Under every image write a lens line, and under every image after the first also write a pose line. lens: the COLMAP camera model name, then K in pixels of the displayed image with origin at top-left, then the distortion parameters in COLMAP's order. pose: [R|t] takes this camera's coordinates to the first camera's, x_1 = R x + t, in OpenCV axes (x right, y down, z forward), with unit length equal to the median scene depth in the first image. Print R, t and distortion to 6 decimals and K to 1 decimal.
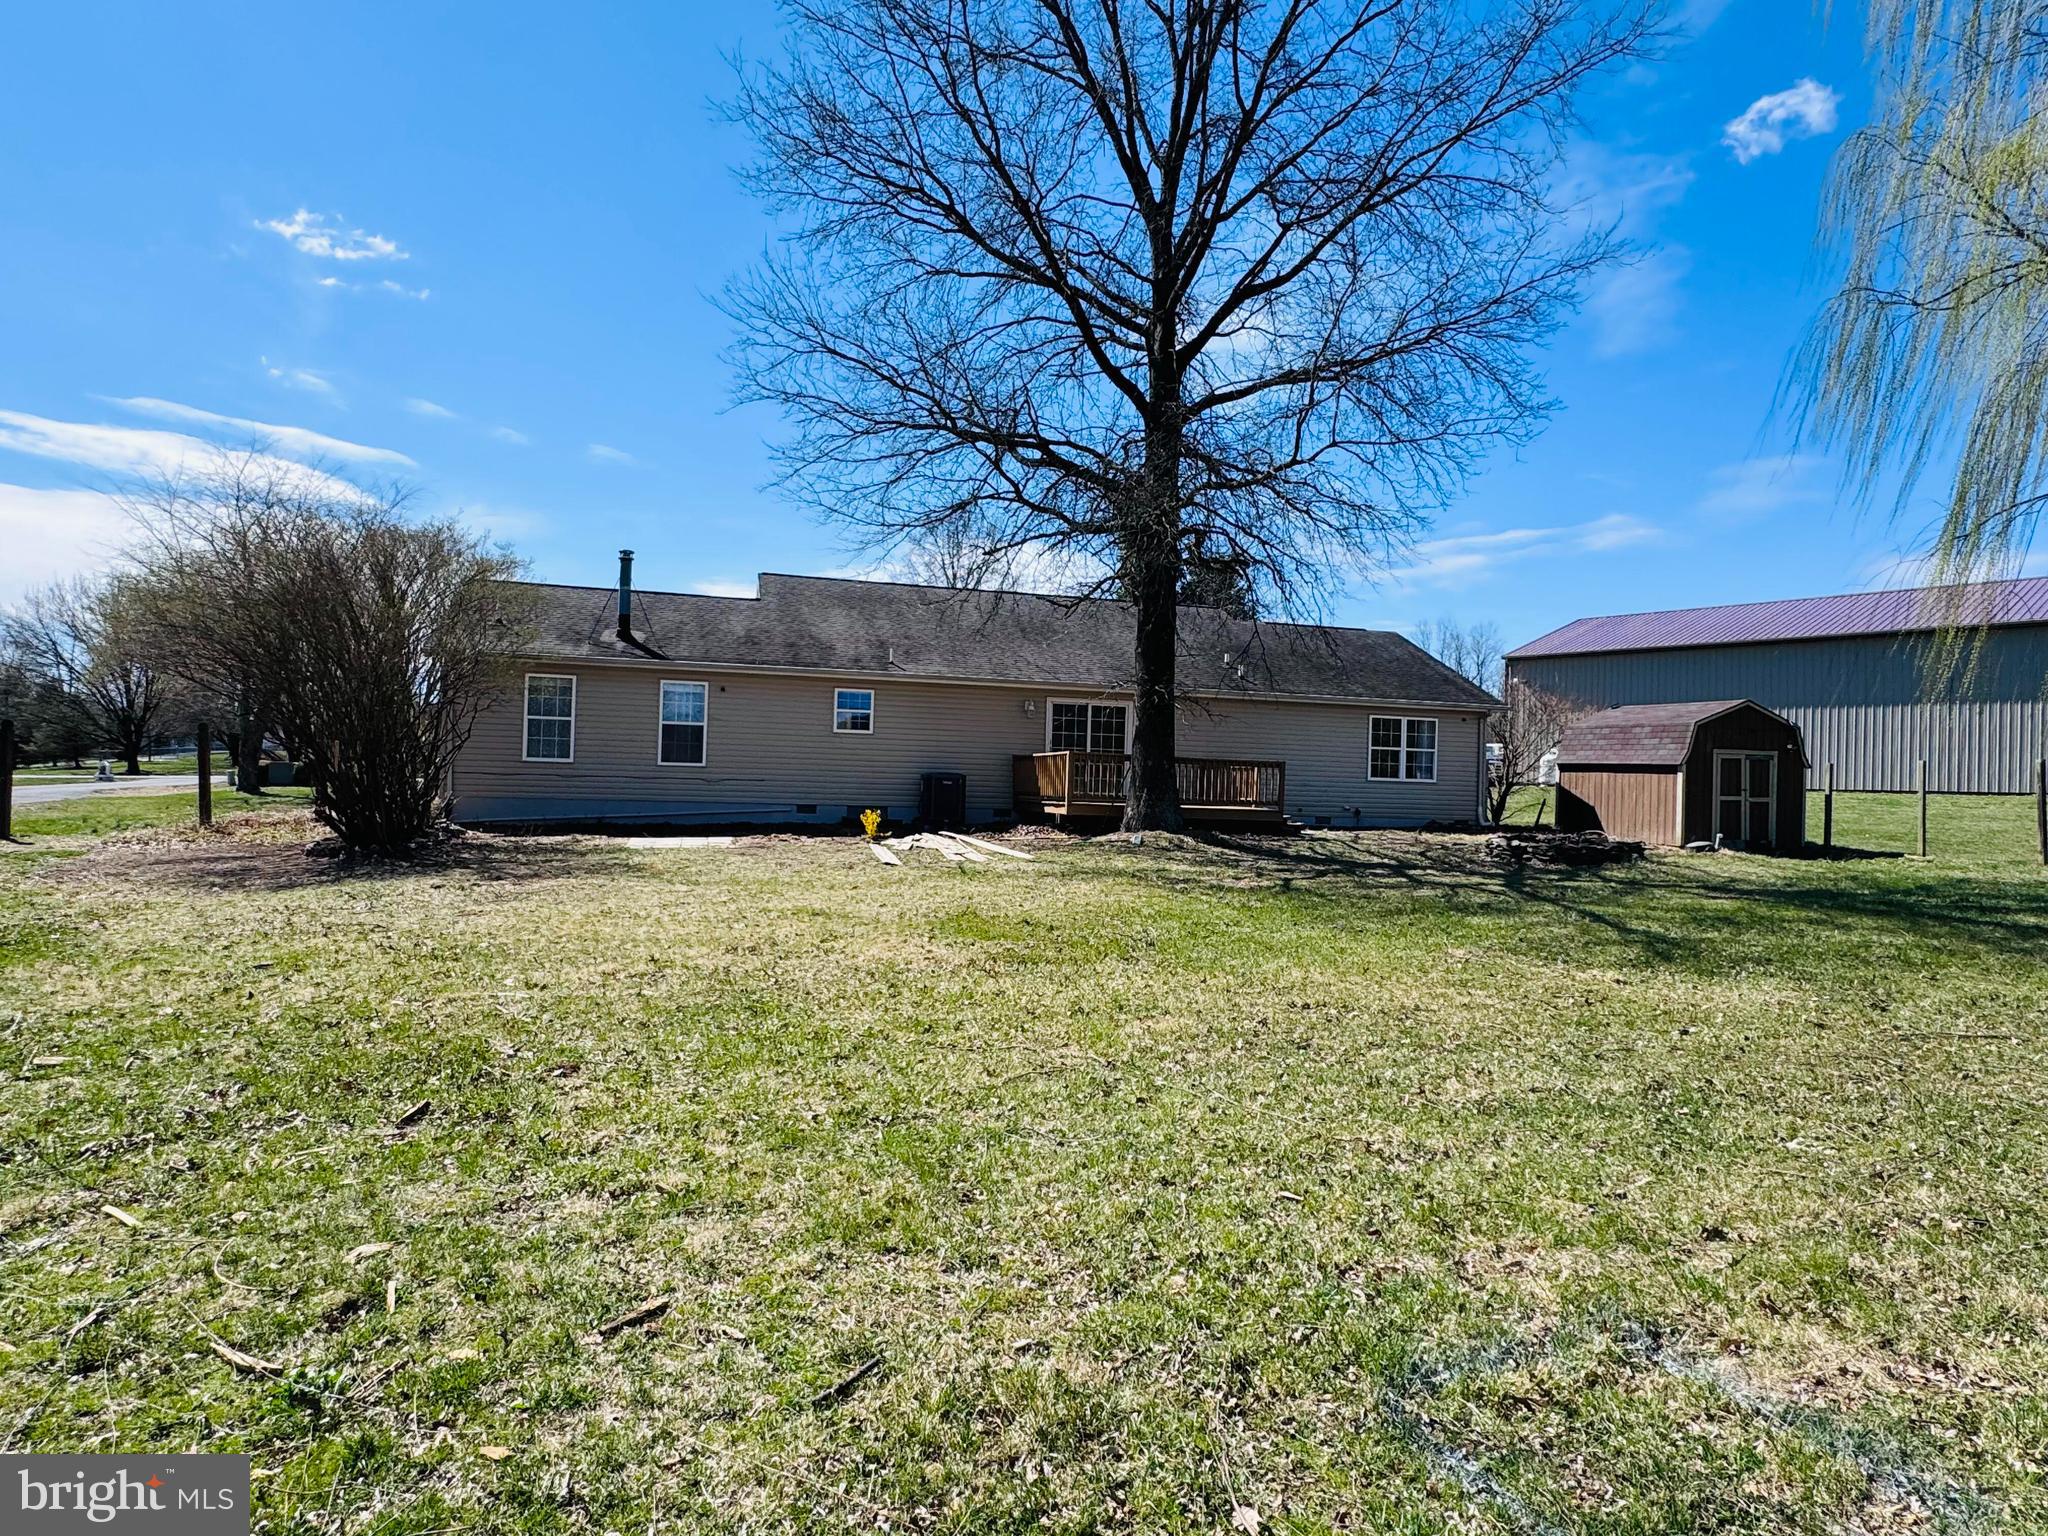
lens RADIAL K [[1131.0, 0, 1024.0], [0, 1131.0, 768.0], [0, 0, 1]] dist [0.031385, 0.000260]
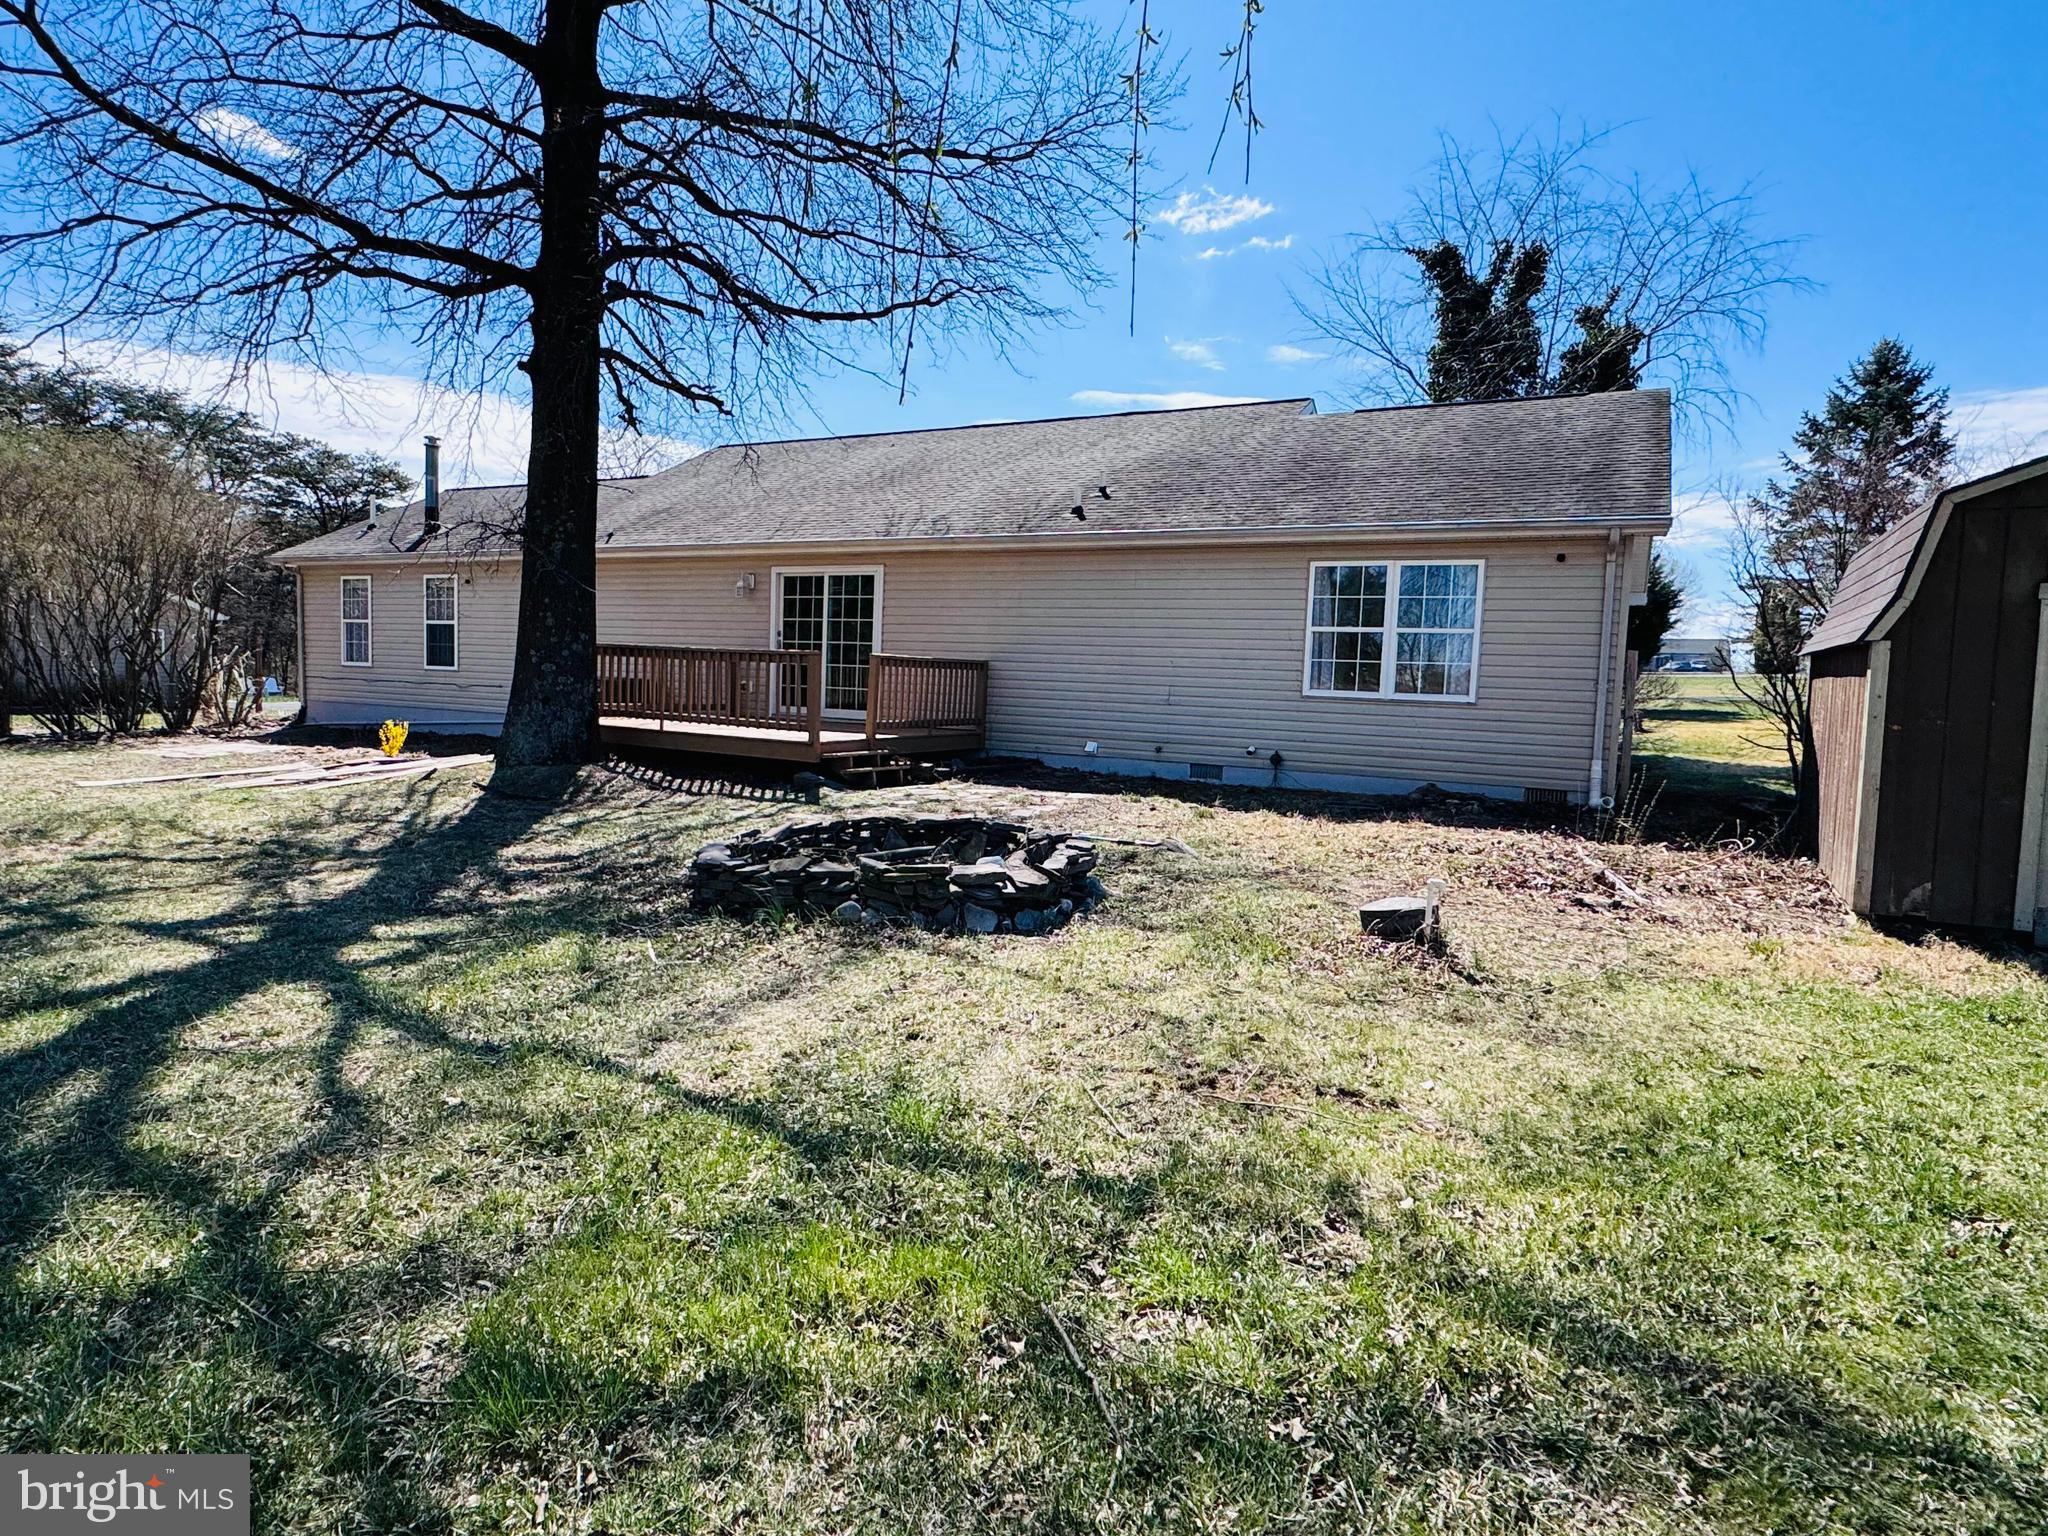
lens RADIAL K [[1176.8, 0, 1024.0], [0, 1176.8, 768.0], [0, 0, 1]] dist [-0.000927, -0.000370]
pose [[0.709797, 0.047935, -0.702773, 0.572800], [-0.011748, 0.998349, 0.056231, 0.014968], [0.704308, -0.031657, 0.709188, 0.542061]]
